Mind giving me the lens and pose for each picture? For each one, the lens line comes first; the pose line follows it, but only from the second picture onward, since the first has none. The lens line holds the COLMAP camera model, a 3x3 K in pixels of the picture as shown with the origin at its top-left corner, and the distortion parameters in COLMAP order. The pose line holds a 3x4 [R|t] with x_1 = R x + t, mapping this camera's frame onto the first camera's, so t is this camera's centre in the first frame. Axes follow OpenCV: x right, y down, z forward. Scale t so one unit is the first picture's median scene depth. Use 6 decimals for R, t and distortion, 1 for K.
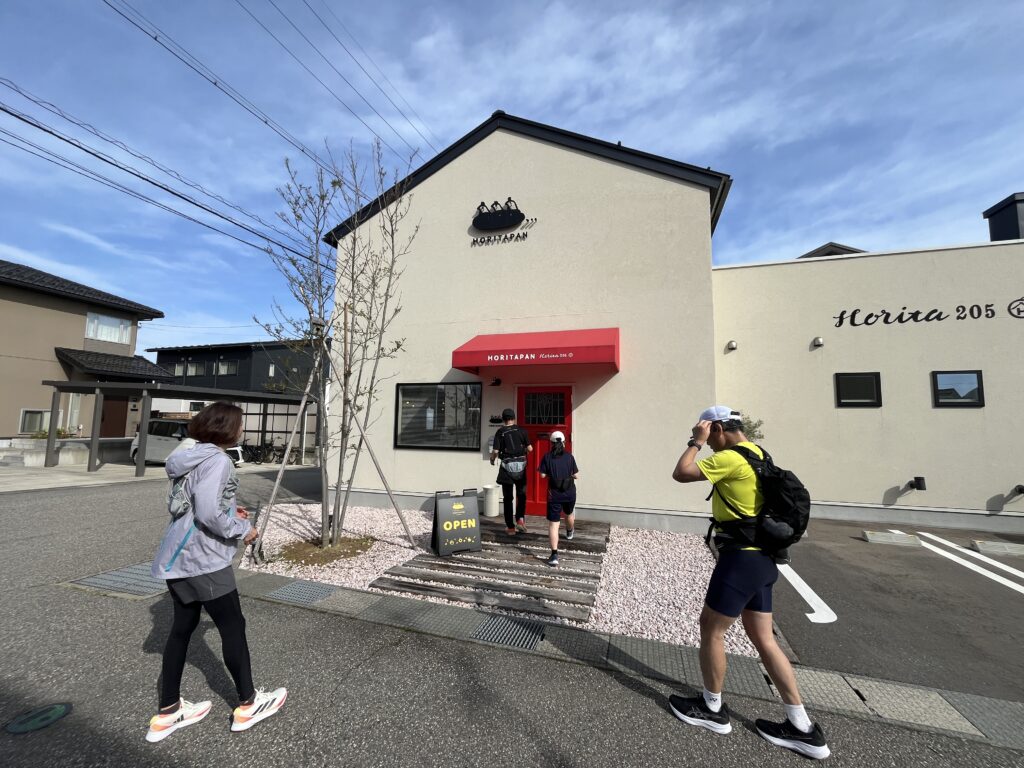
lens RADIAL K [[415.6, 0, 512.0], [0, 415.6, 384.0], [0, 0, 1]] dist [-0.001566, -0.000101]
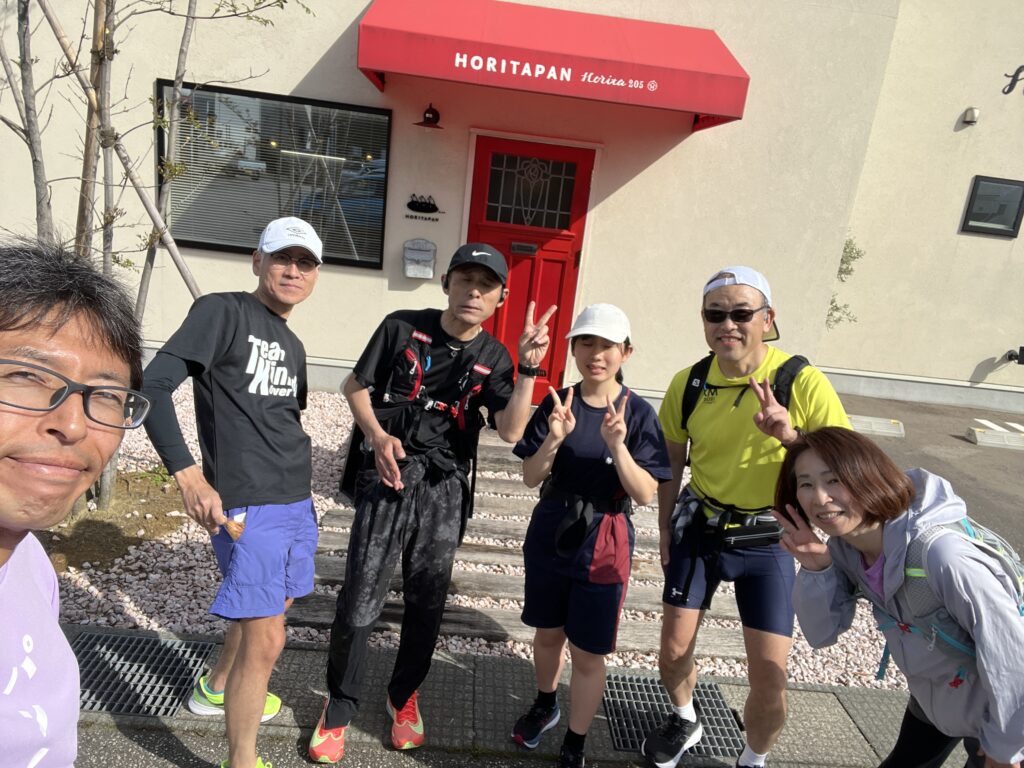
lens RADIAL K [[693.7, 0, 512.0], [0, 693.7, 384.0], [0, 0, 1]] dist [0.051355, -0.048853]
pose [[0.933731, -0.000790, 0.357975, -0.233932], [-0.134050, 0.926466, 0.351698, -0.014941], [-0.331929, -0.376378, 0.864964, 0.242167]]
